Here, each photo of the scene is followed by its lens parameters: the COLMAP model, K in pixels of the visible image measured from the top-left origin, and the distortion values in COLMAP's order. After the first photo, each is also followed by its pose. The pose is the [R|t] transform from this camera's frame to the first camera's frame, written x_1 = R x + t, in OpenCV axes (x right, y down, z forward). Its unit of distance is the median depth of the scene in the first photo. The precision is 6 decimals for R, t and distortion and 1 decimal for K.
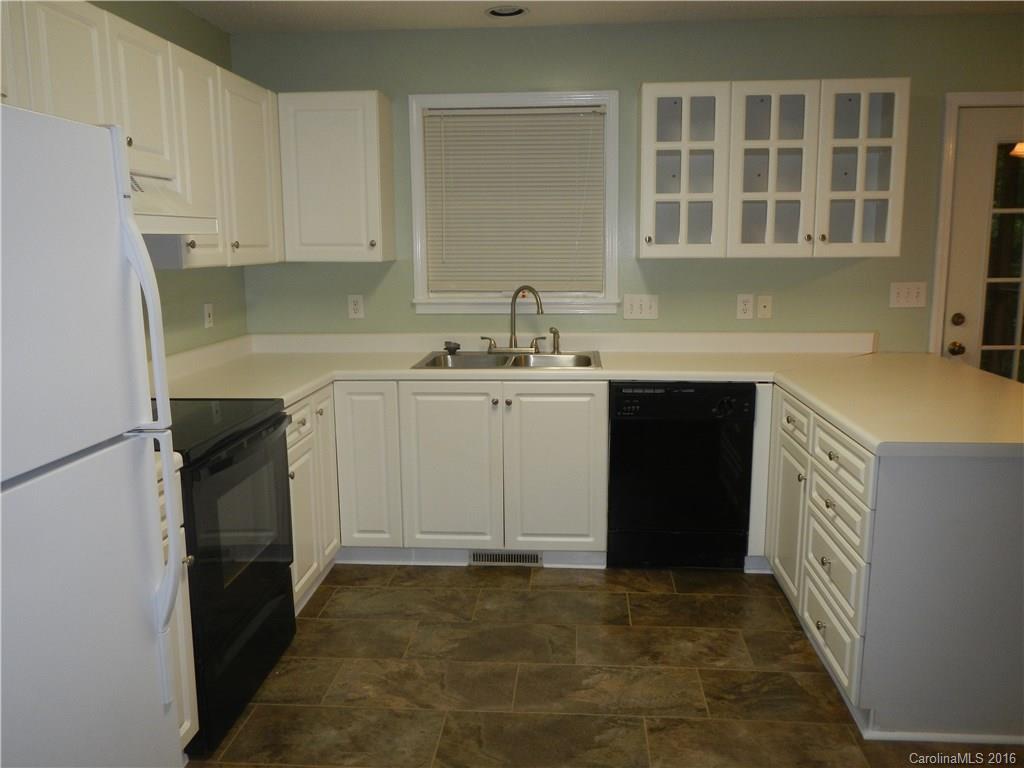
lens RADIAL K [[831.6, 0, 514.0], [0, 831.6, 385.1], [0, 0, 1]] dist [-0.018668, 0.006594]
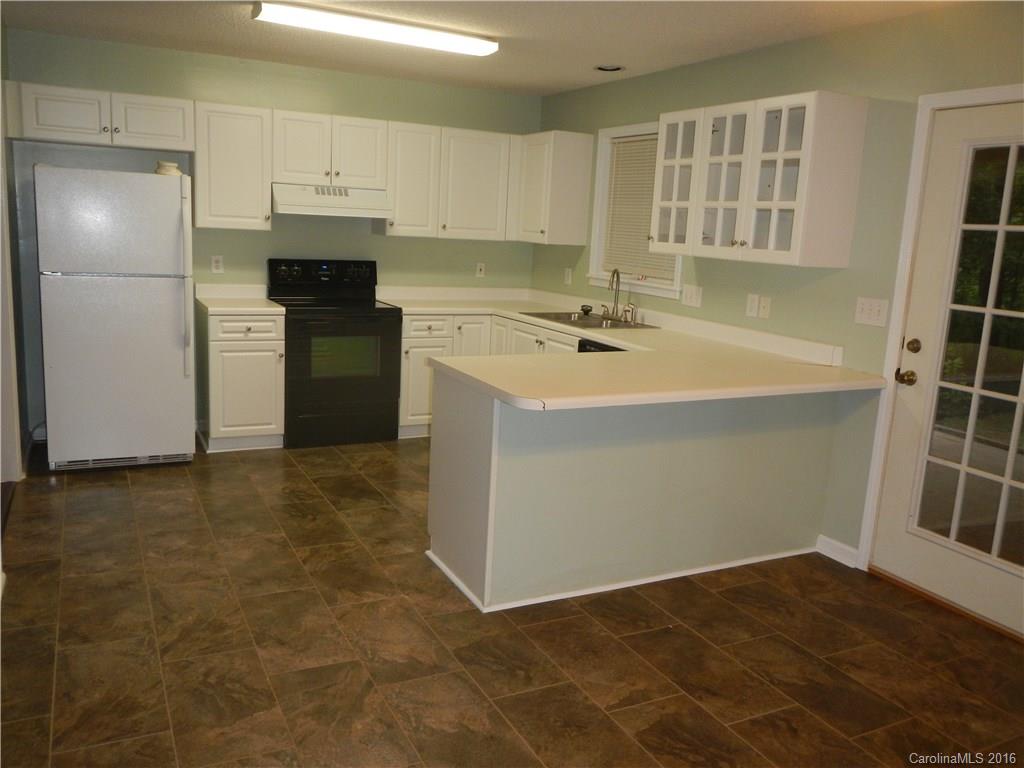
lens RADIAL K [[831.6, 0, 505.3], [0, 831.6, 382.4], [0, 0, 1]] dist [-0.018668, 0.006594]
pose [[0.517497, 0.195201, -0.833123, 1.148549], [-0.199319, 0.974349, 0.104483, -0.049689], [0.832147, 0.111988, 0.543130, 0.162032]]
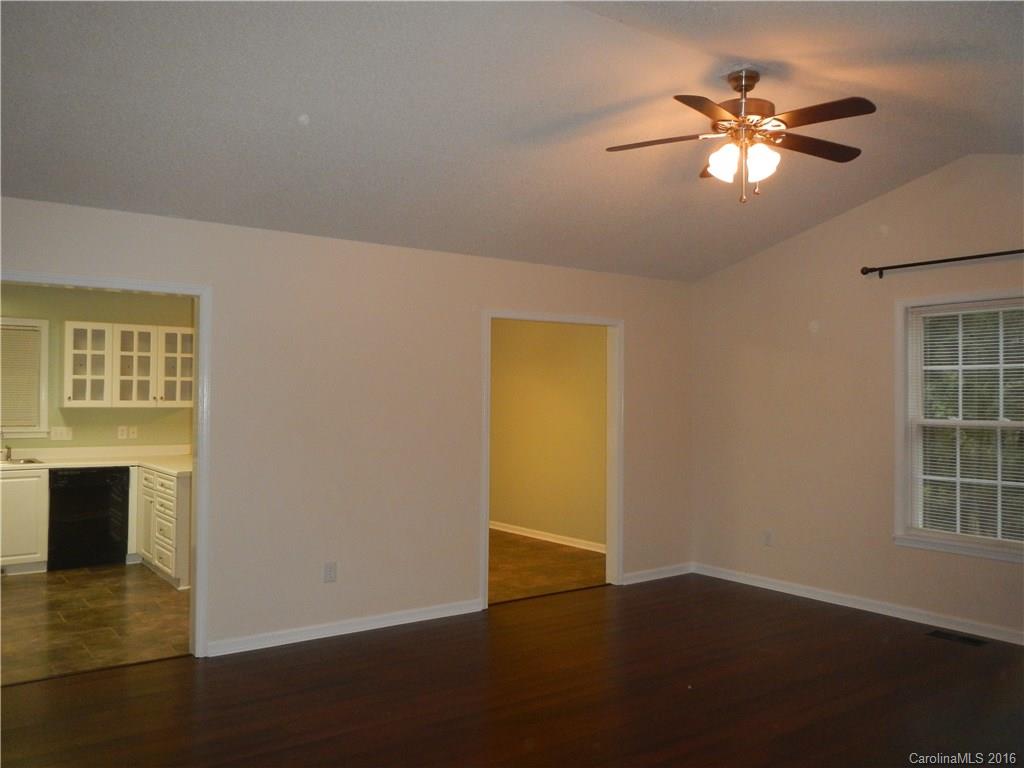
lens RADIAL K [[831.6, 0, 547.4], [0, 831.6, 384.4], [0, 0, 1]] dist [-0.018668, 0.006594]
pose [[0.732347, 0.024910, 0.680476, -0.342573], [0.099262, 0.984750, -0.142877, 0.185465], [-0.673658, 0.172181, 0.718706, -1.177385]]
